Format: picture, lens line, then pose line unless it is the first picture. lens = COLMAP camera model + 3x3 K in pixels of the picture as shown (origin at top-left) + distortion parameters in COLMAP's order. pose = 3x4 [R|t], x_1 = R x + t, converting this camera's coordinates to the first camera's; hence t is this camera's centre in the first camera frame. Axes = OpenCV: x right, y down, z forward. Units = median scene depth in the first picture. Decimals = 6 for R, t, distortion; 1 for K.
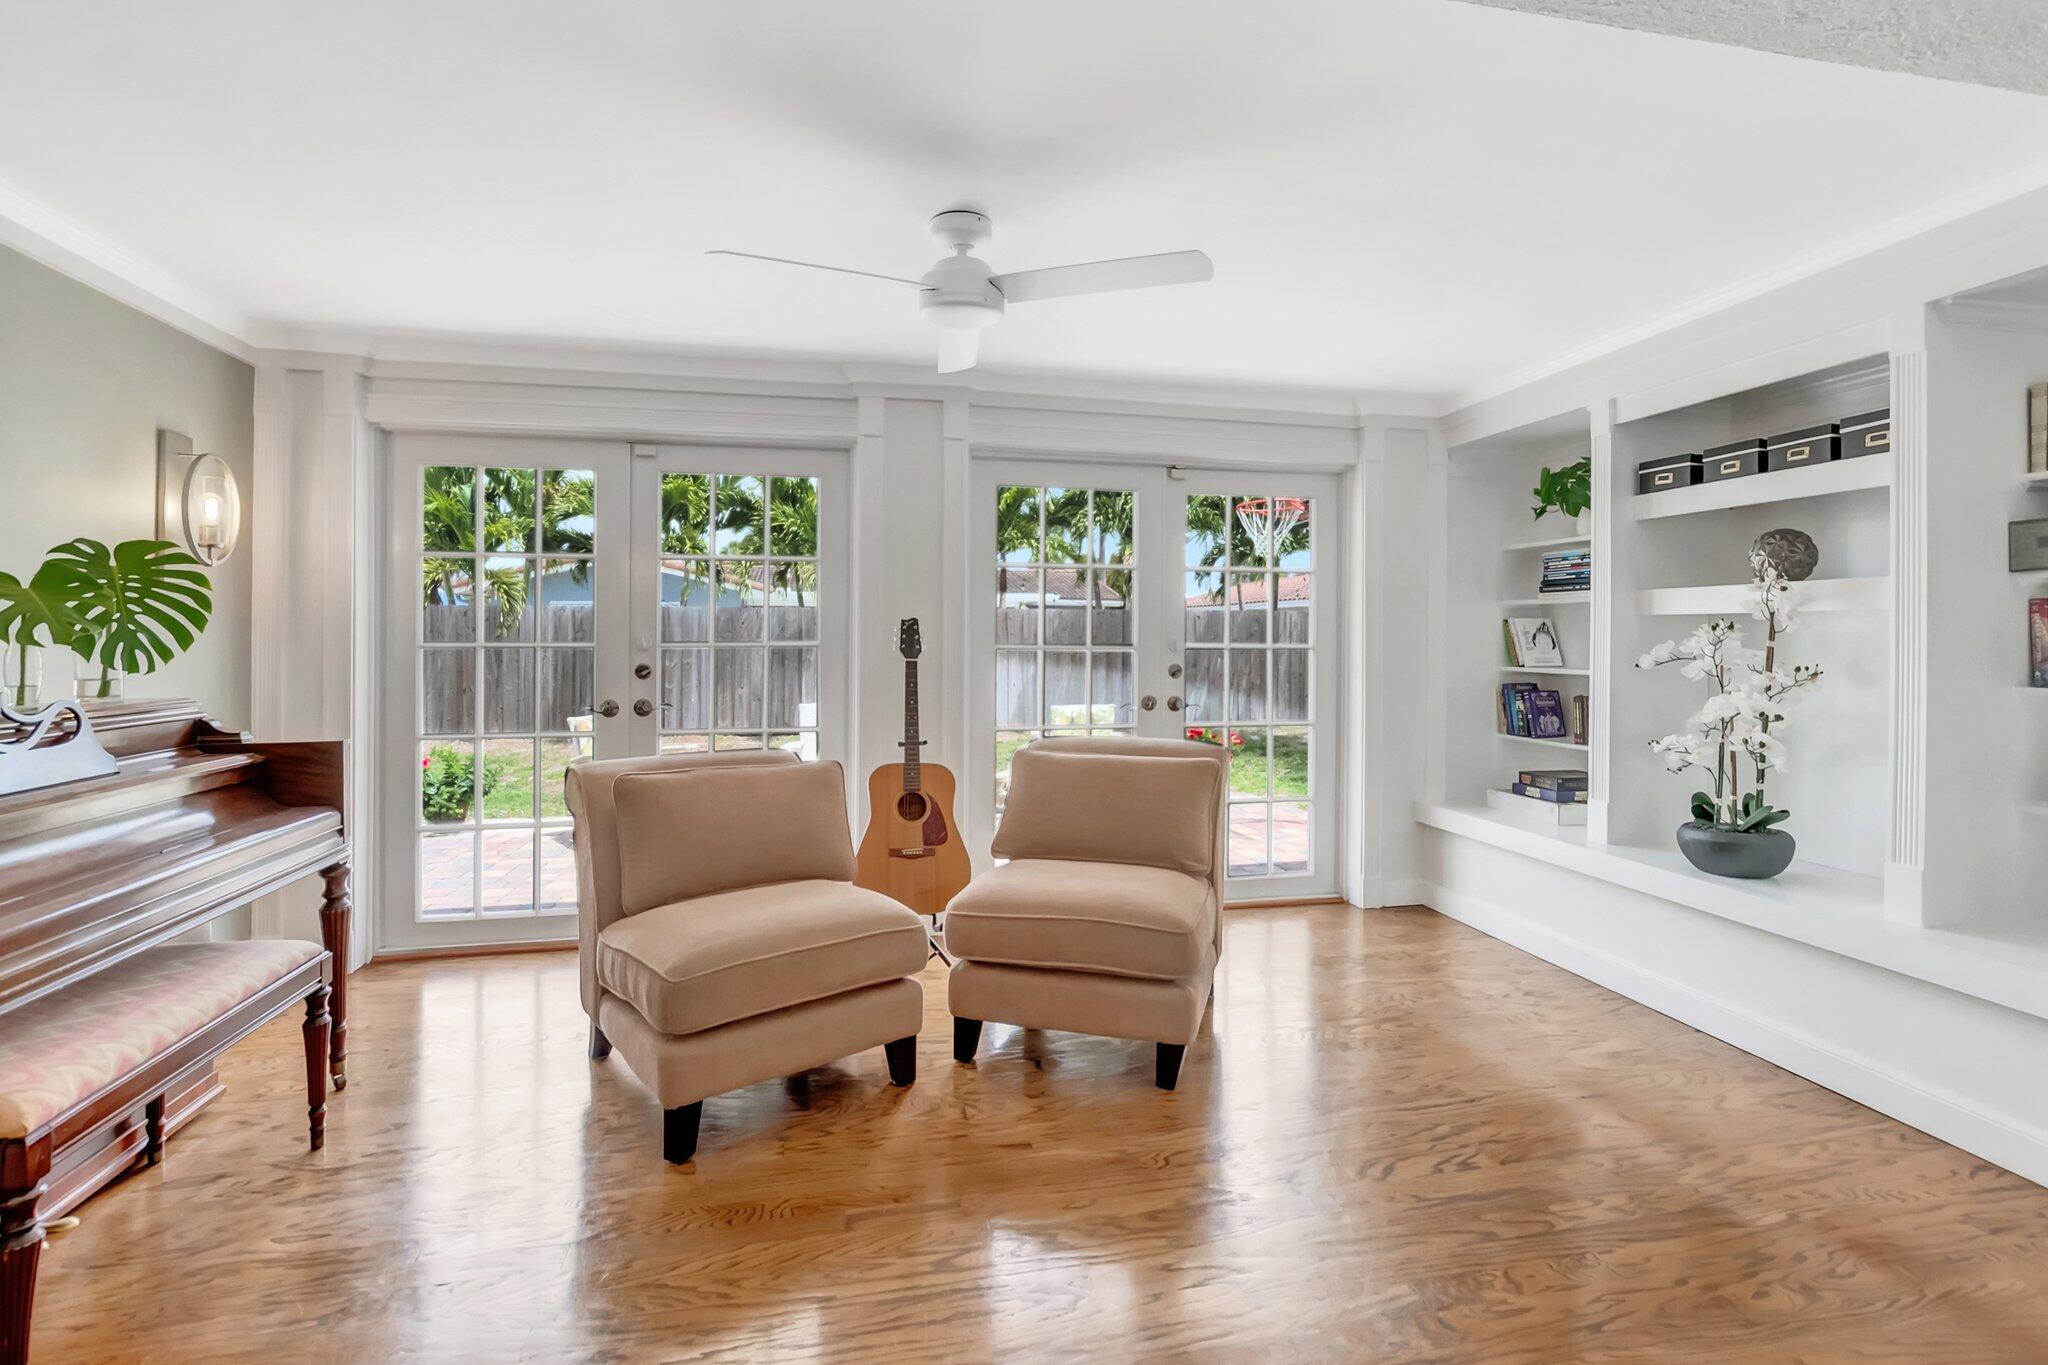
lens RADIAL K [[929.8, 0, 1023.2], [0, 929.8, 633.9], [0, 0, 1]] dist [-0.013000, 0.000360]
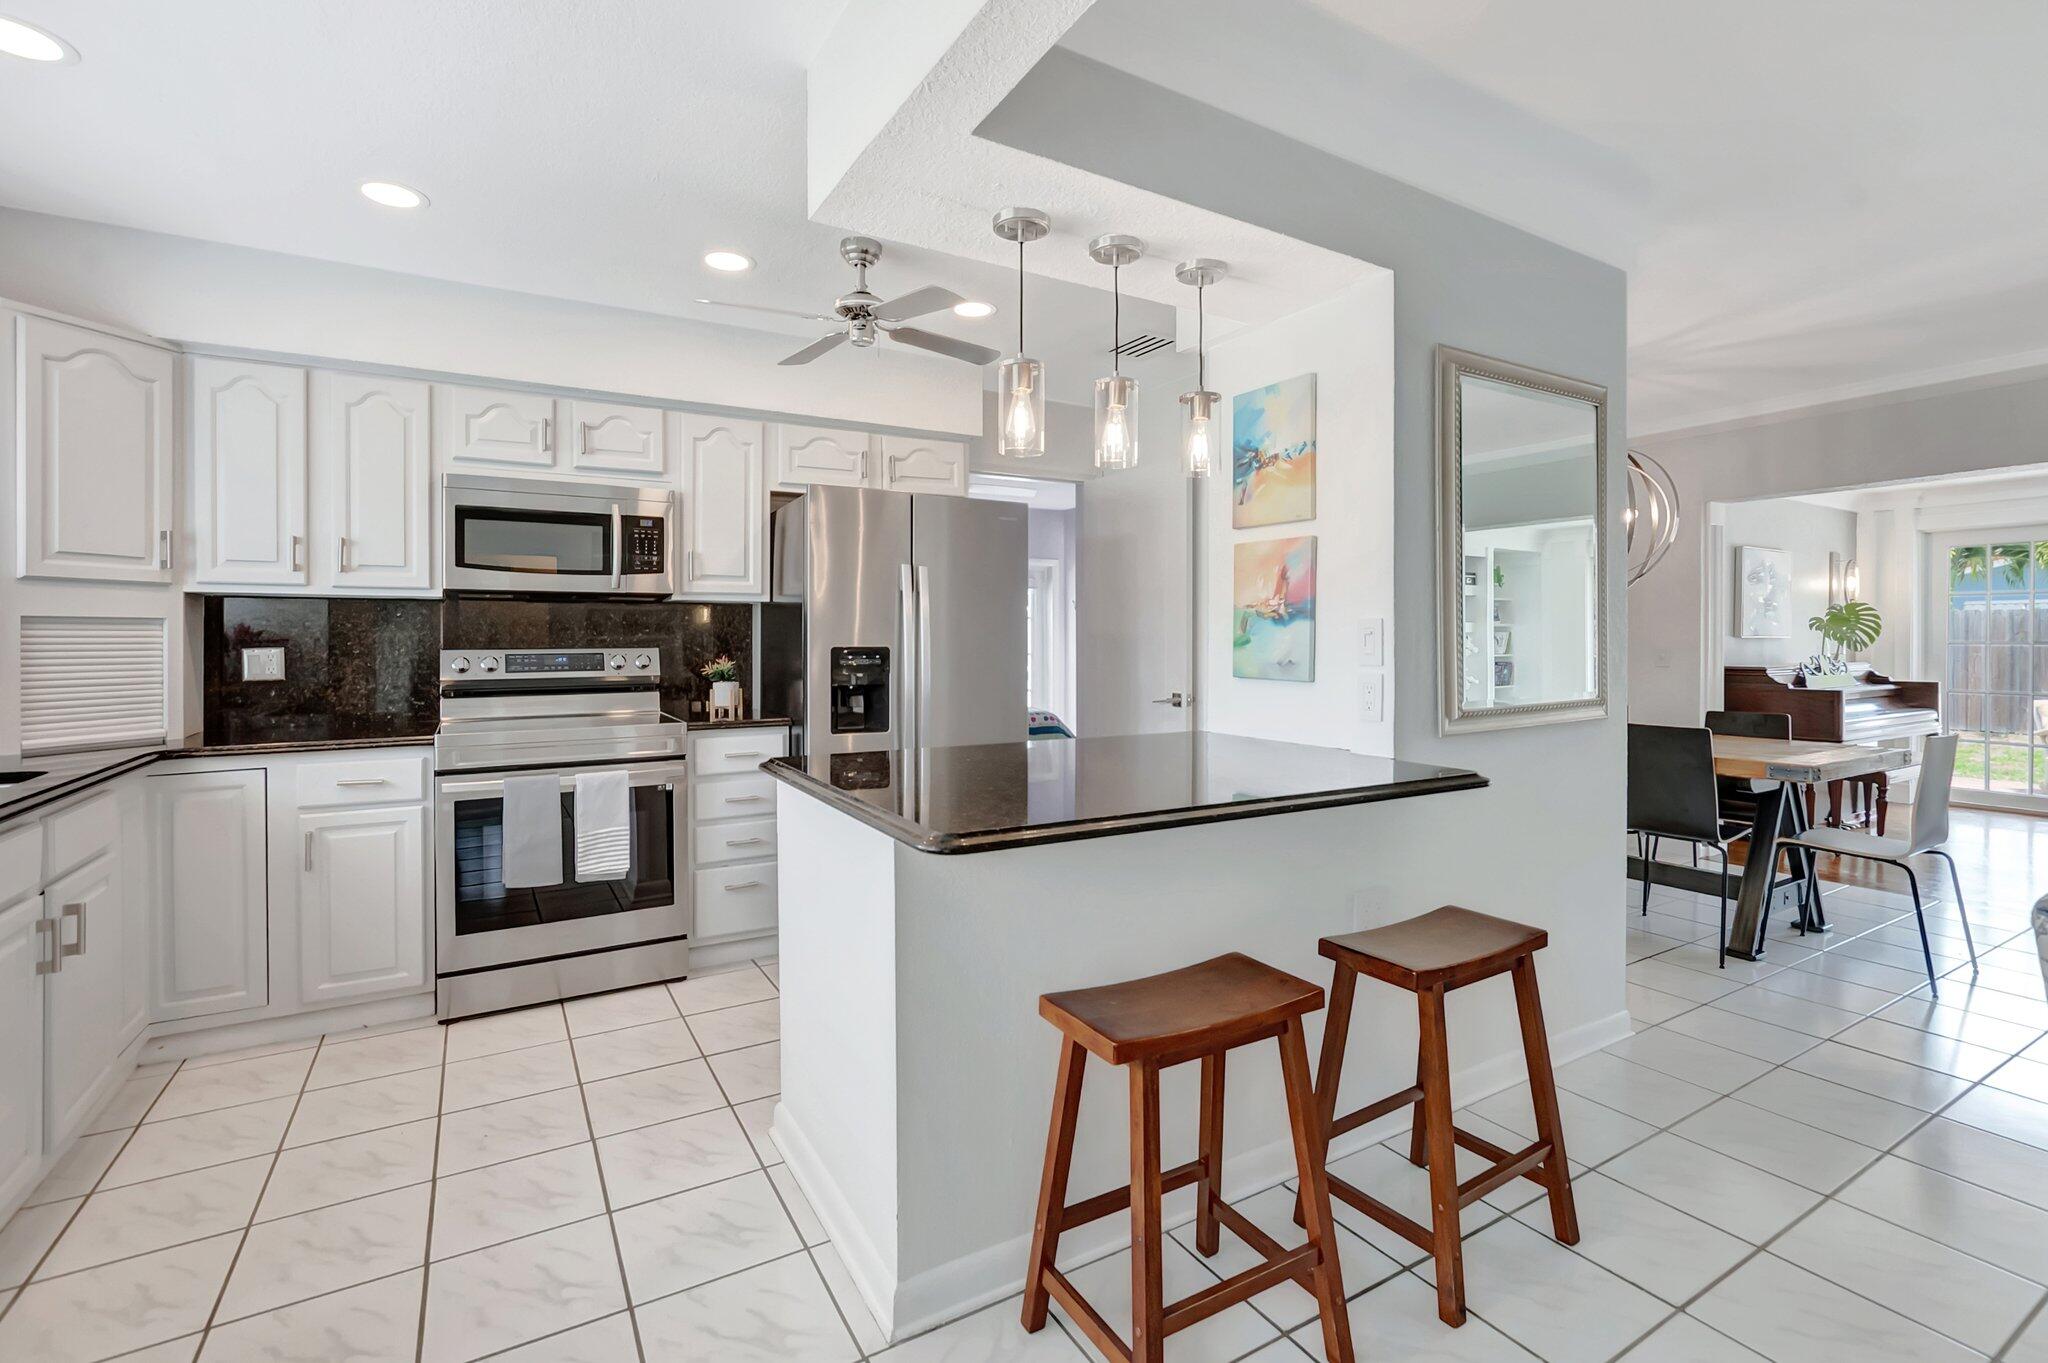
lens RADIAL K [[918.5, 0, 1025.5], [0, 918.5, 658.1], [0, 0, 1]] dist [-0.008614, -0.000142]
pose [[0.311890, 0.020441, -0.949898, 0.584181], [0.006157, 0.999704, 0.023535, -0.012903], [0.950098, -0.013189, 0.311672, -1.509960]]
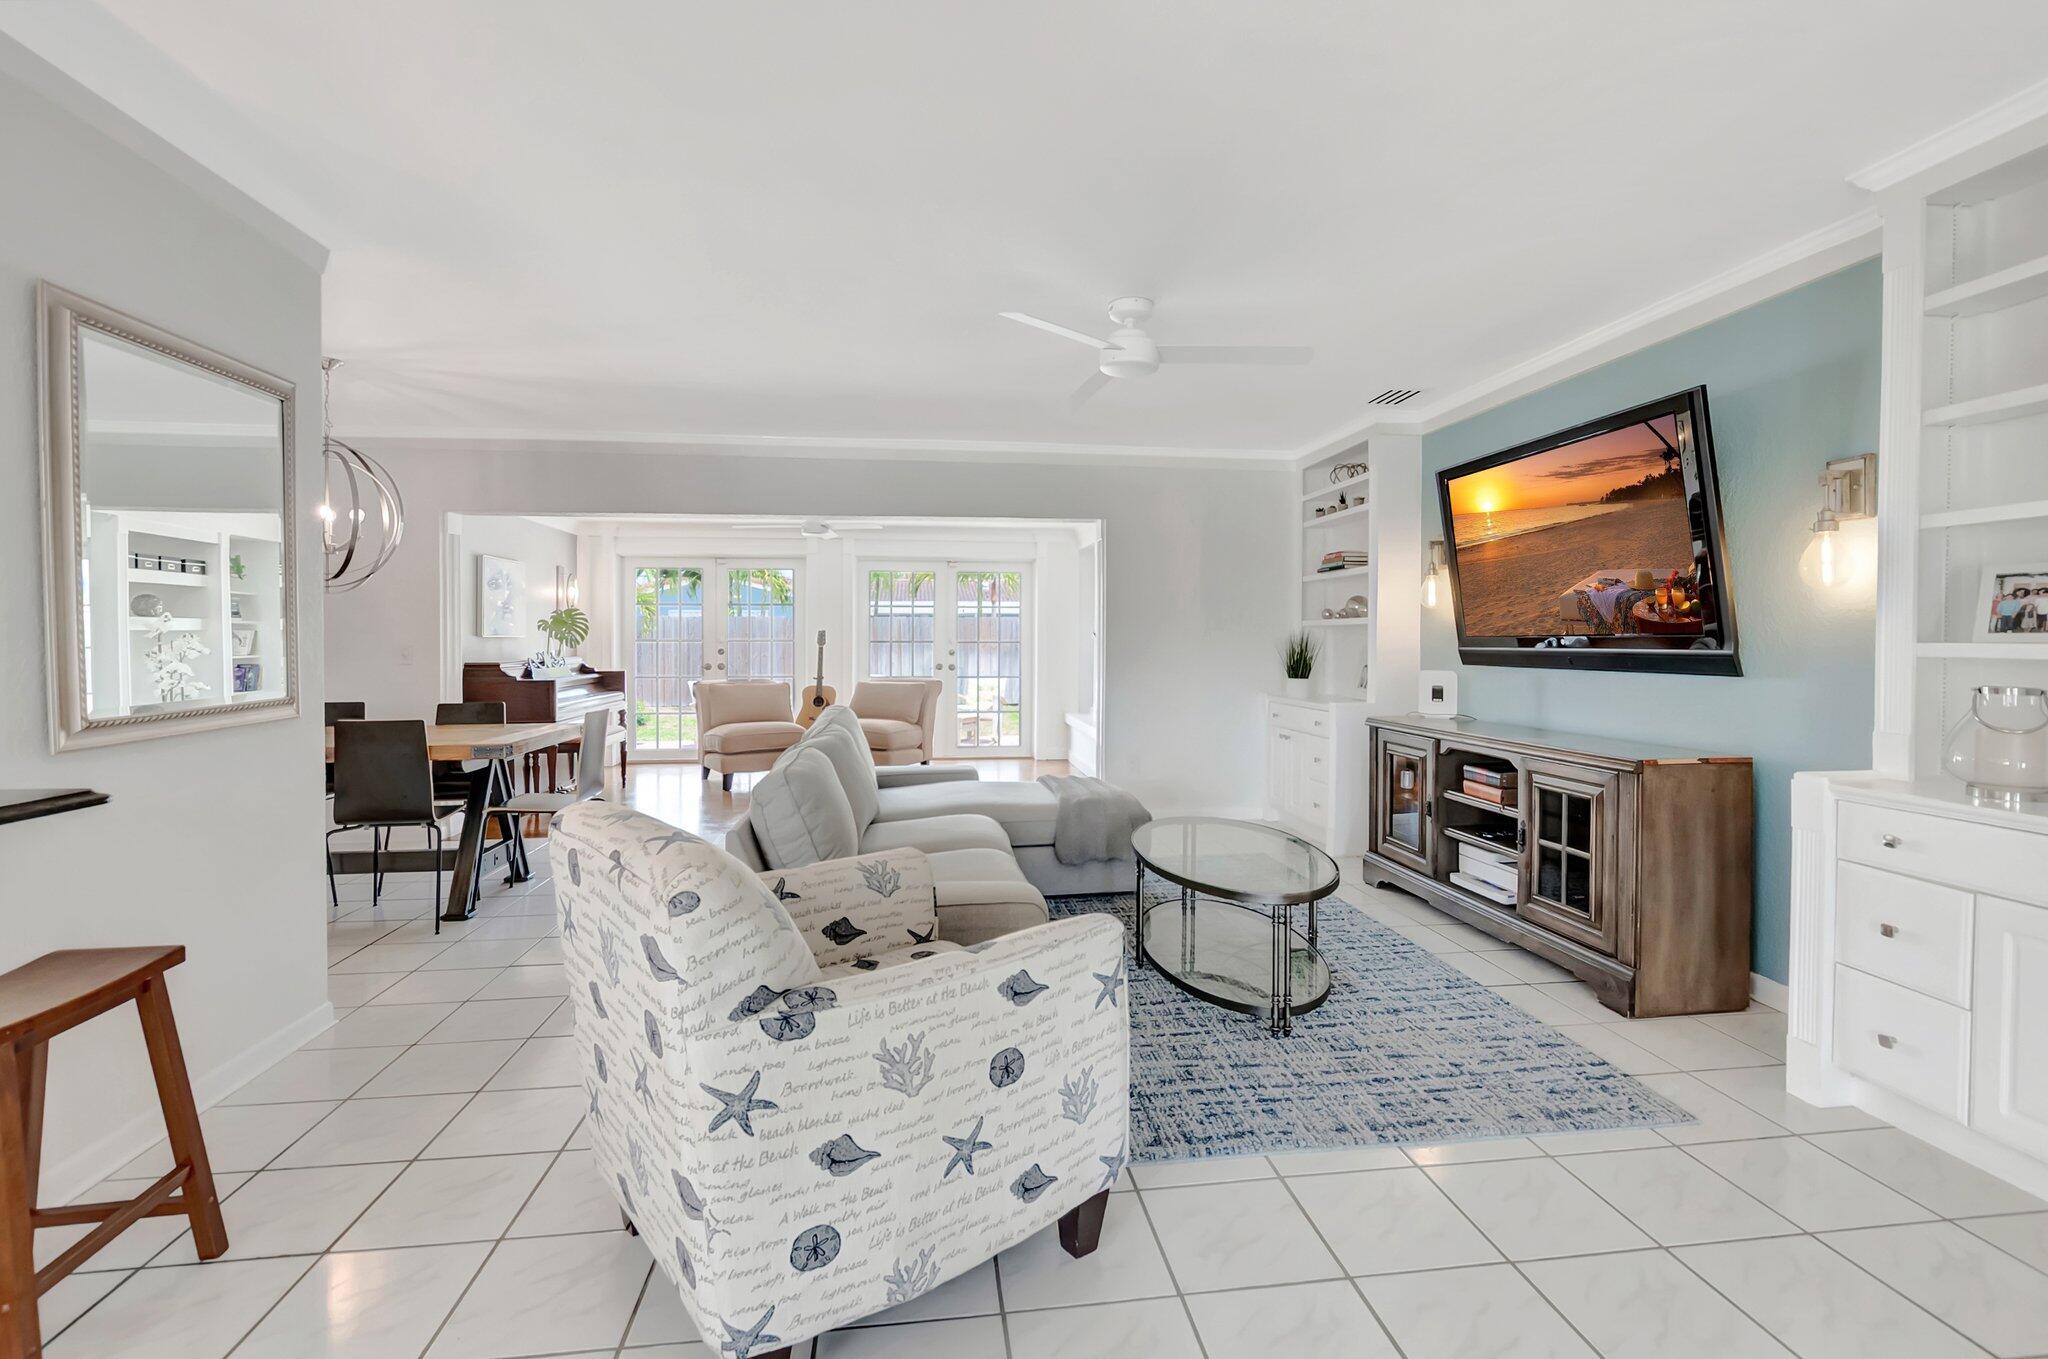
lens RADIAL K [[918.5, 0, 1025.5], [0, 918.5, 656.1], [0, 0, 1]] dist [-0.008614, -0.000142]
pose [[0.995885, 0.002147, -0.090596, 0.688939], [0.000213, 0.999661, 0.026036, -0.011641], [0.090621, -0.025948, 0.995547, -1.511094]]
